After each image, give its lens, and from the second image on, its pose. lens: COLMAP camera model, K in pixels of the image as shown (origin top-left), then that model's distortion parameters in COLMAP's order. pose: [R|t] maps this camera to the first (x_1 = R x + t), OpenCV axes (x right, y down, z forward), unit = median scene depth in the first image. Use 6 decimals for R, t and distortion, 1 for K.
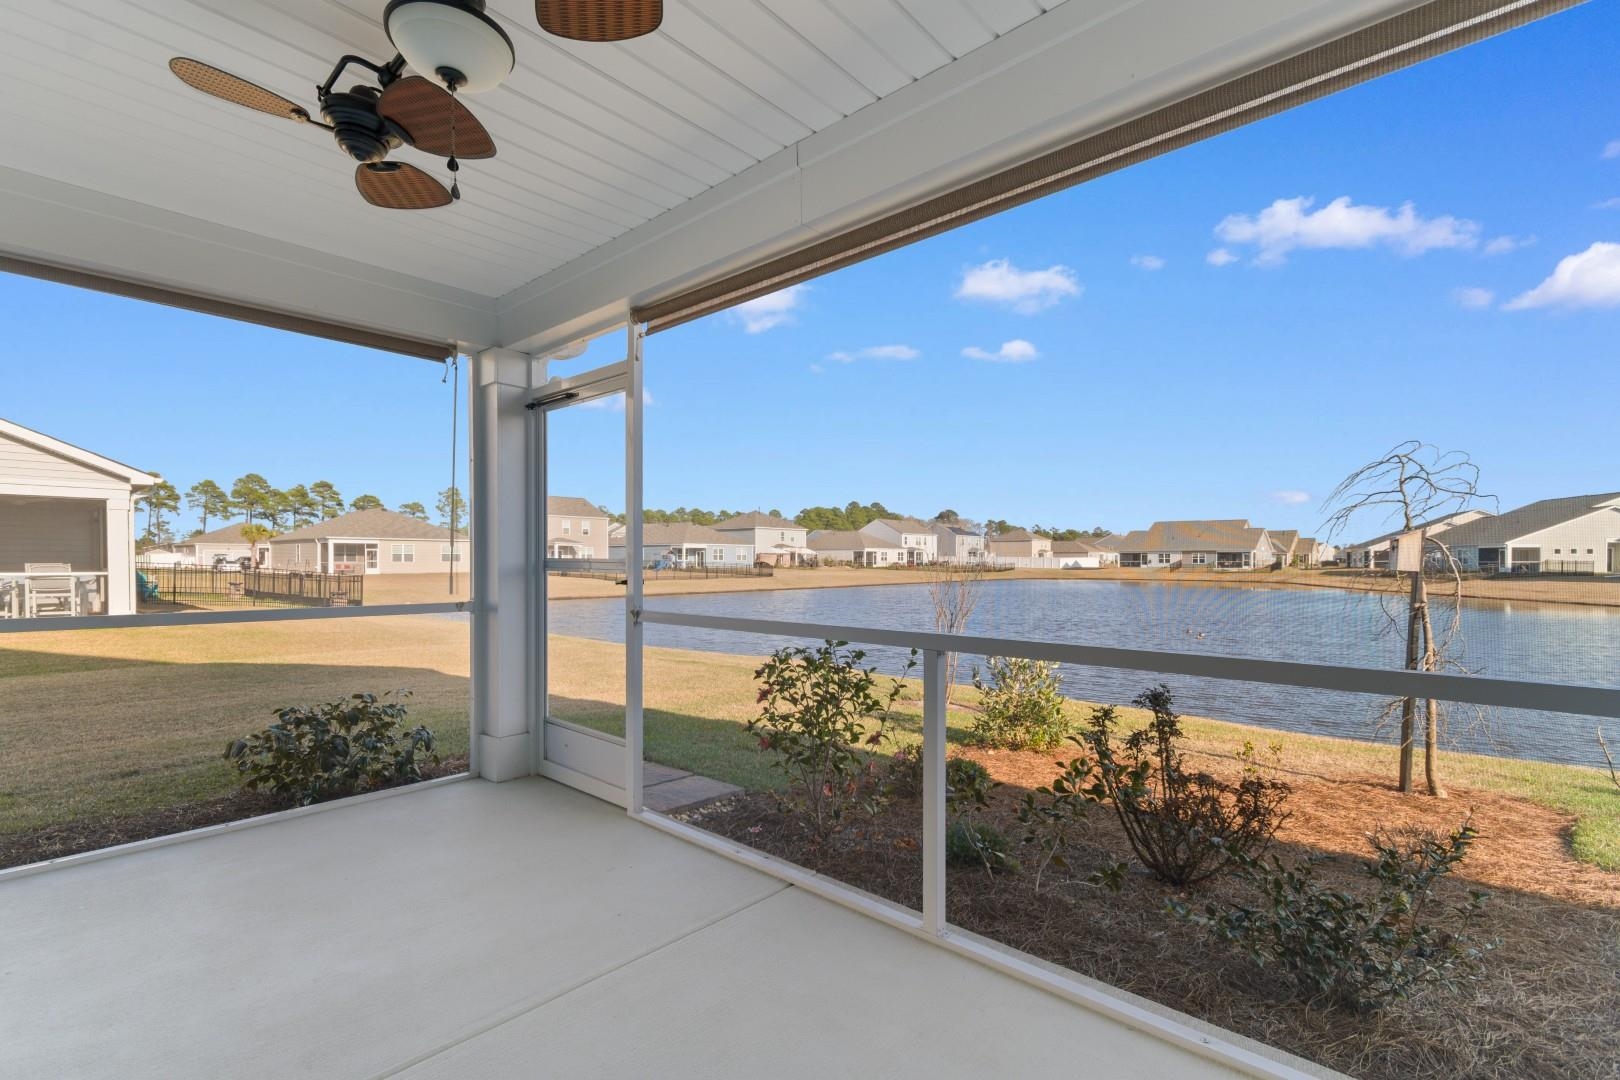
lens RADIAL K [[724.1, 0, 808.1], [0, 724.1, 565.8], [0, 0, 1]] dist [0.000960, -0.000162]
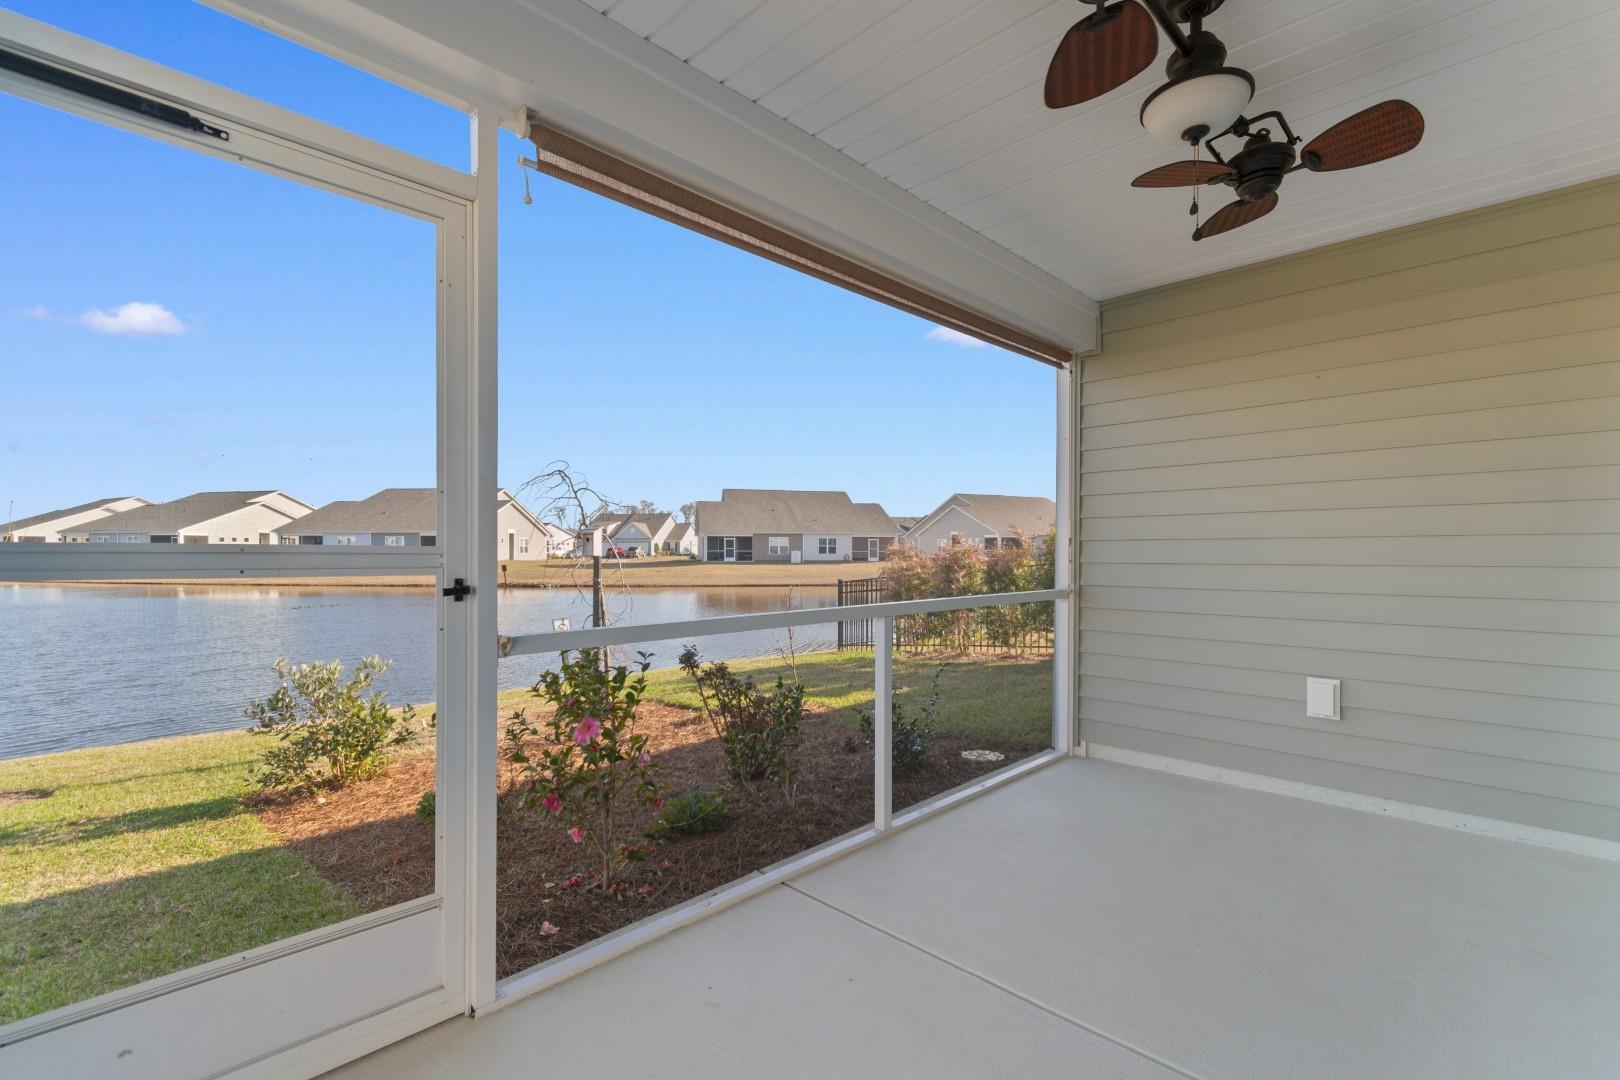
lens RADIAL K [[720.1, 0, 812.3], [0, 720.1, 552.1], [0, 0, 1]] dist [0.001313, -0.000068]
pose [[0.044089, -0.005668, 0.999012, -0.708315], [0.006885, 0.999962, 0.005370, -0.004709], [-0.999004, 0.006641, 0.044126, 0.660524]]
